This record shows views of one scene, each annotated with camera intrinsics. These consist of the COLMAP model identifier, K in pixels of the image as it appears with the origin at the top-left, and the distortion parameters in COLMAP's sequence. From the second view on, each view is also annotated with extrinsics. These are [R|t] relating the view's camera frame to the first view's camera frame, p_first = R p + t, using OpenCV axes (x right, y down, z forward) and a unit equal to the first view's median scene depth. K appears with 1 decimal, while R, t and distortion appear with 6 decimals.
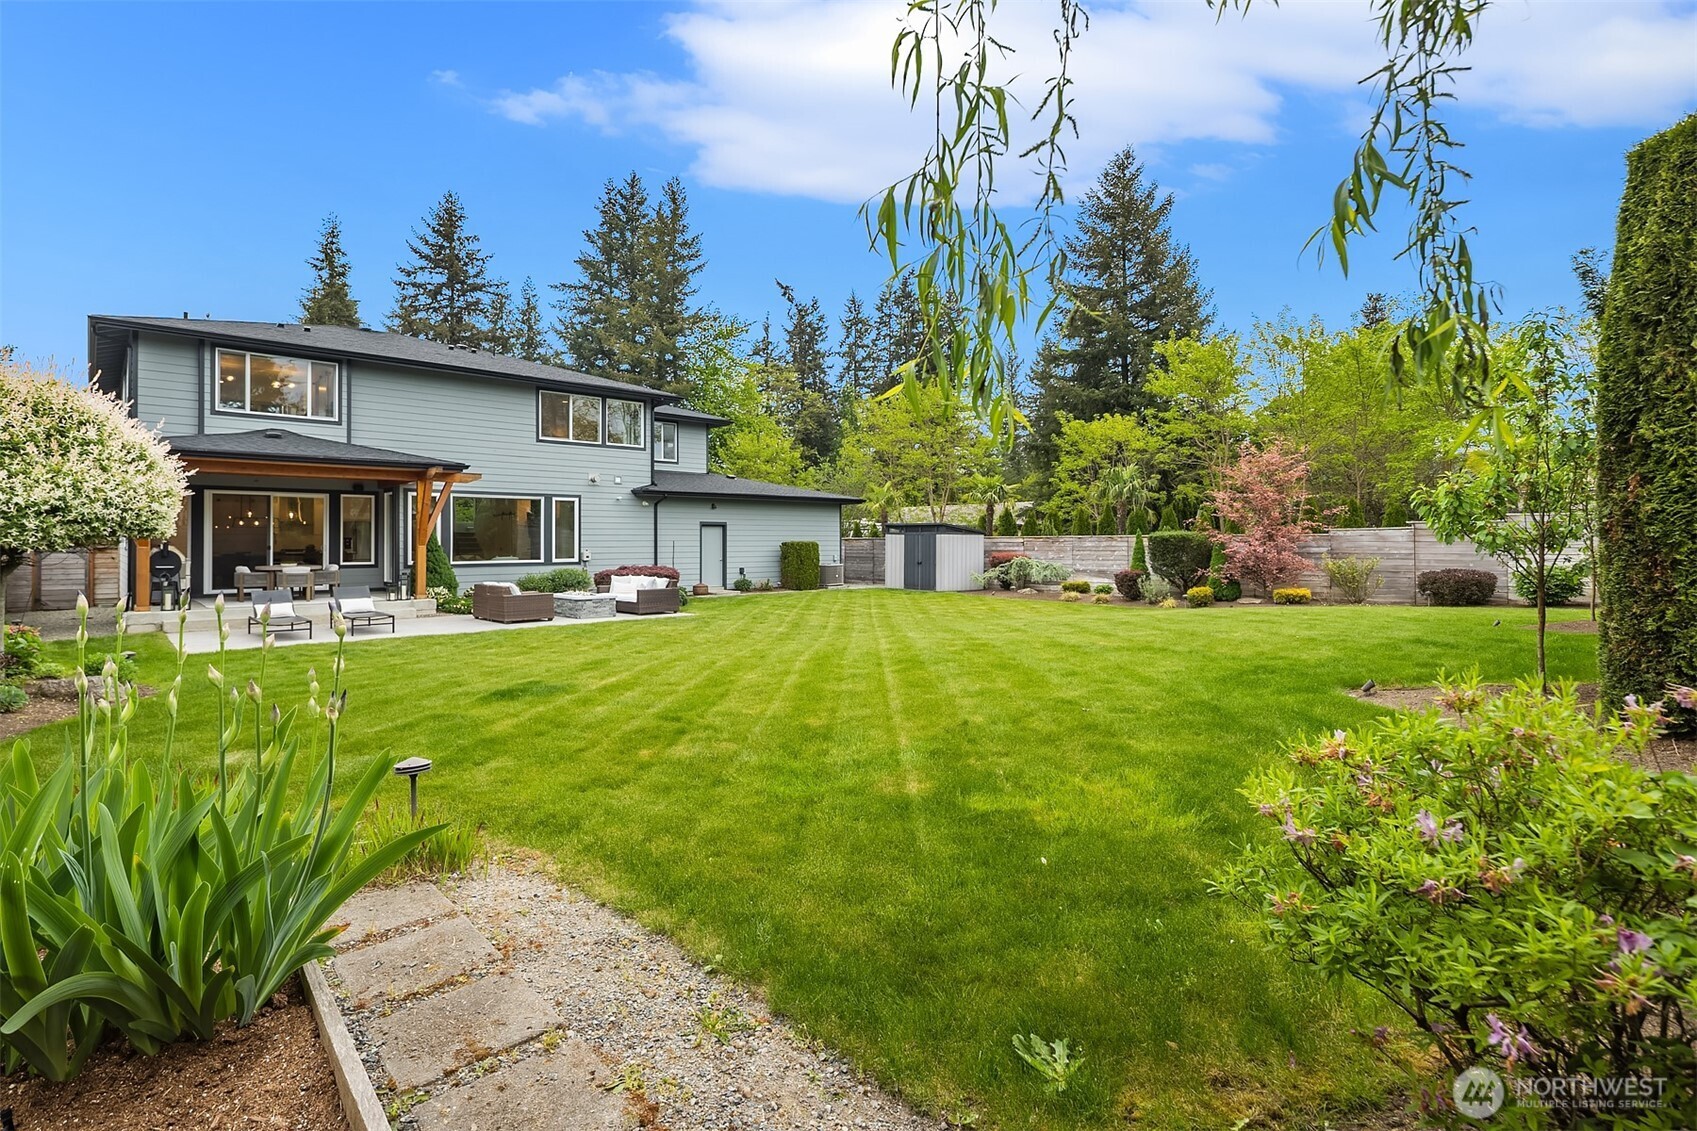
lens RADIAL K [[802.2, 0, 848.3], [0, 802.2, 559.1], [0, 0, 1]] dist [-0.000553, -0.001944]
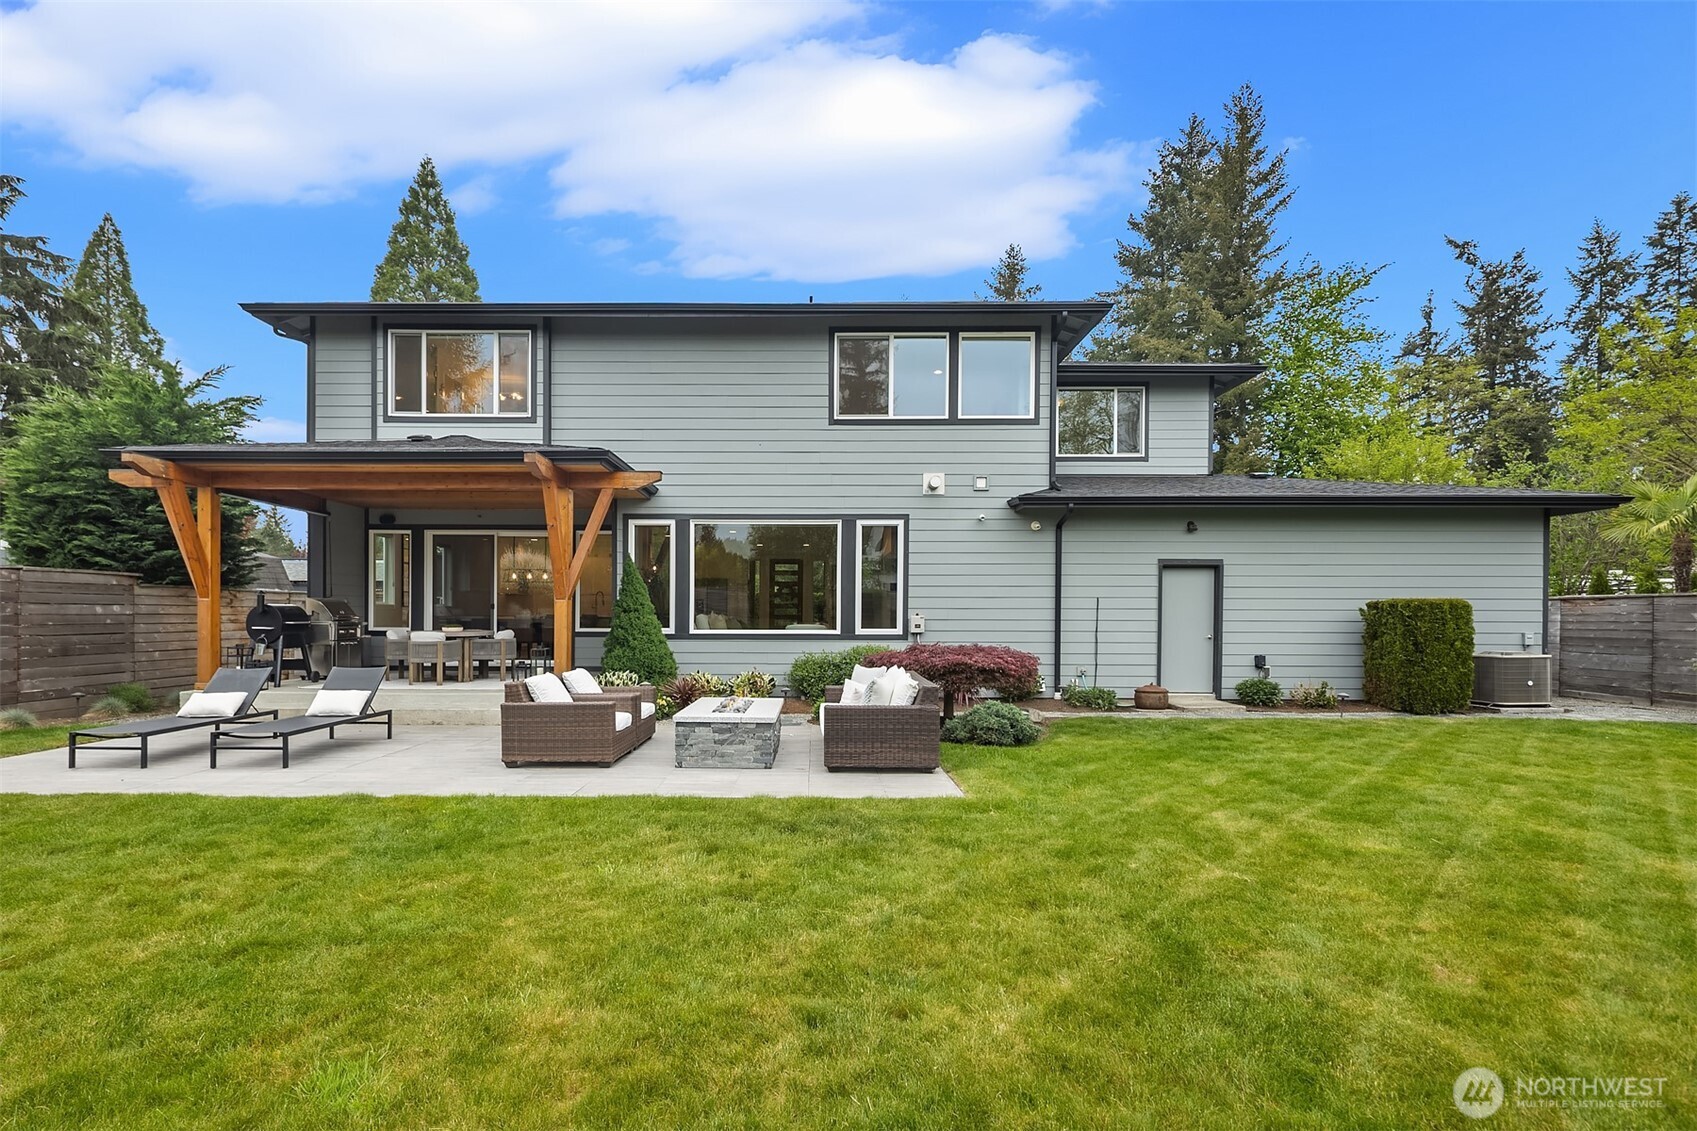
lens RADIAL K [[802.2, 0, 820.6], [0, 802.2, 629.8], [0, 0, 1]] dist [-0.000553, -0.001944]
pose [[0.725008, 0.017299, -0.688524, 0.003945], [-0.020654, 0.999781, 0.003372, -0.000410], [0.688431, 0.011776, 0.725206, 0.393986]]
